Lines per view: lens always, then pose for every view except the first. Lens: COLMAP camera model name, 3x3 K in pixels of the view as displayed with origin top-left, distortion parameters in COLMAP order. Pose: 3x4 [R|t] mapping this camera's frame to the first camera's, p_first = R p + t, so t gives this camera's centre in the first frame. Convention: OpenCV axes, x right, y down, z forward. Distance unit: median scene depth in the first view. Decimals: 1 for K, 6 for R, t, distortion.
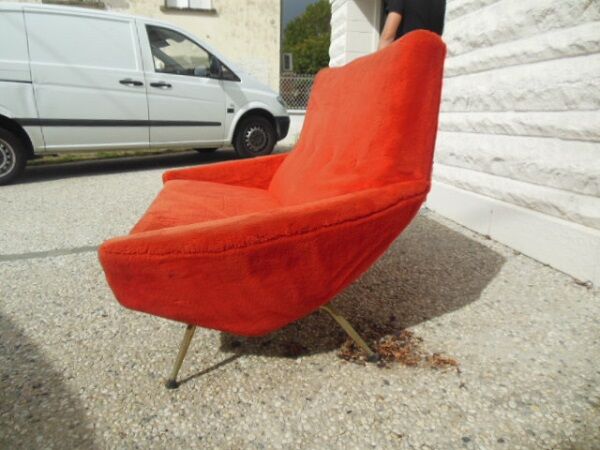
lens RADIAL K [[458.8, 0, 302.4], [0, 458.8, 225.2], [0, 0, 1]] dist [0.008249, 0.006158]
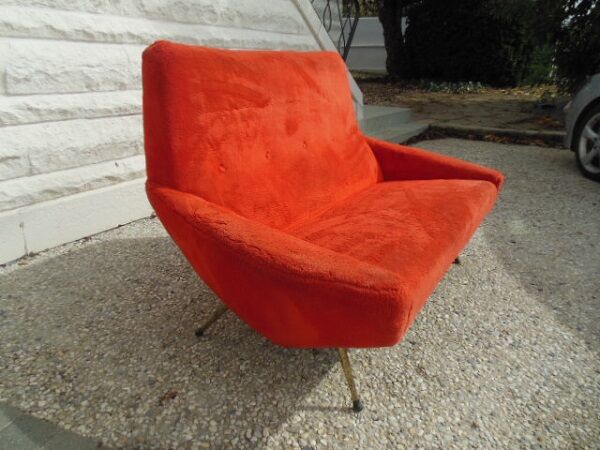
lens RADIAL K [[450.4, 0, 297.5], [0, 450.4, 224.9], [0, 0, 1]] dist [0.003258, 0.000798]
pose [[-0.750394, -0.231887, 0.618981, -0.495012], [0.140477, 0.859104, 0.492145, -0.401693], [-0.645891, 0.456255, -0.612092, 1.364891]]
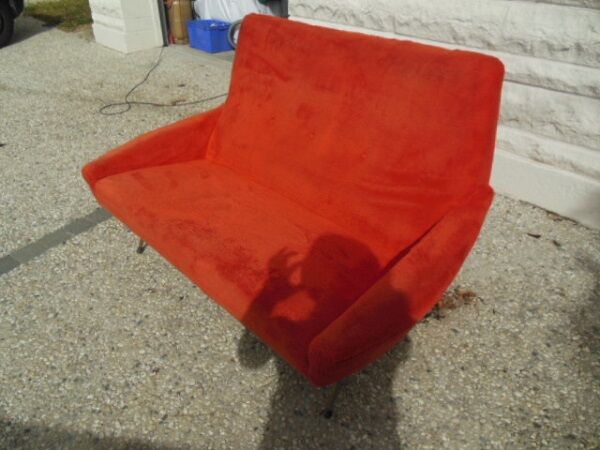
lens RADIAL K [[458.8, 0, 302.4], [0, 458.8, 225.2], [0, 0, 1]] dist [0.008249, 0.006158]
pose [[0.822924, -0.306614, 0.478314, -0.420940], [0.127603, 0.920113, 0.370283, -0.284481], [-0.553637, -0.243681, 0.796308, 0.148504]]
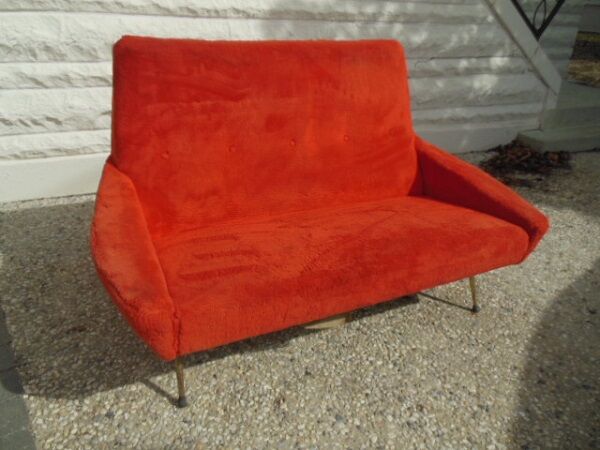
lens RADIAL K [[450.4, 0, 297.5], [0, 450.4, 224.9], [0, 0, 1]] dist [0.003258, 0.000798]
pose [[-0.280586, -0.433806, 0.856203, -0.705341], [0.178641, 0.852849, 0.490648, -0.387461], [-0.943058, 0.290622, -0.161802, 0.965218]]
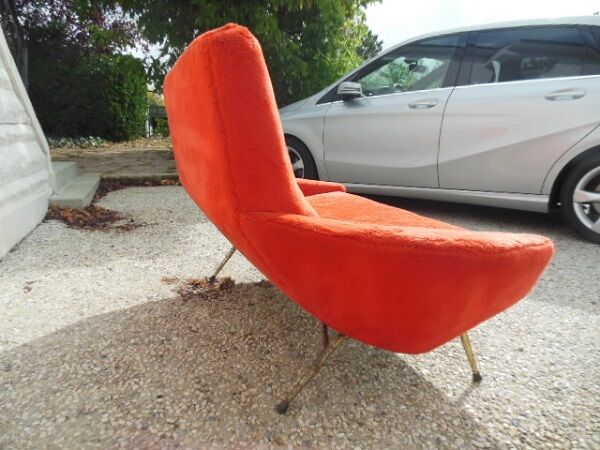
lens RADIAL K [[450.4, 0, 297.5], [0, 450.4, 224.9], [0, 0, 1]] dist [0.003258, 0.000798]
pose [[-0.988473, 0.031211, -0.148142, 0.059571], [-0.035607, 0.903143, 0.427862, -0.356742], [0.147148, 0.428205, -0.891621, 1.491072]]
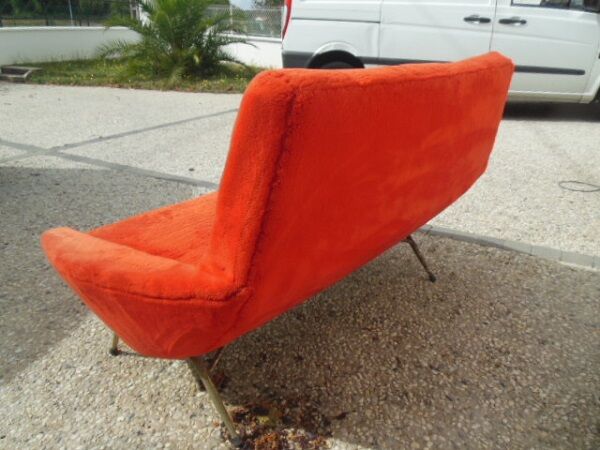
lens RADIAL K [[467.3, 0, 300.0], [0, 467.3, 225.0], [0, 0, 1]] dist [0.000230, -0.009926]
pose [[0.628686, 0.314159, -0.711378, 0.456702], [-0.195715, 0.949243, 0.246240, -0.211286], [0.752629, -0.015580, 0.658261, 0.325721]]
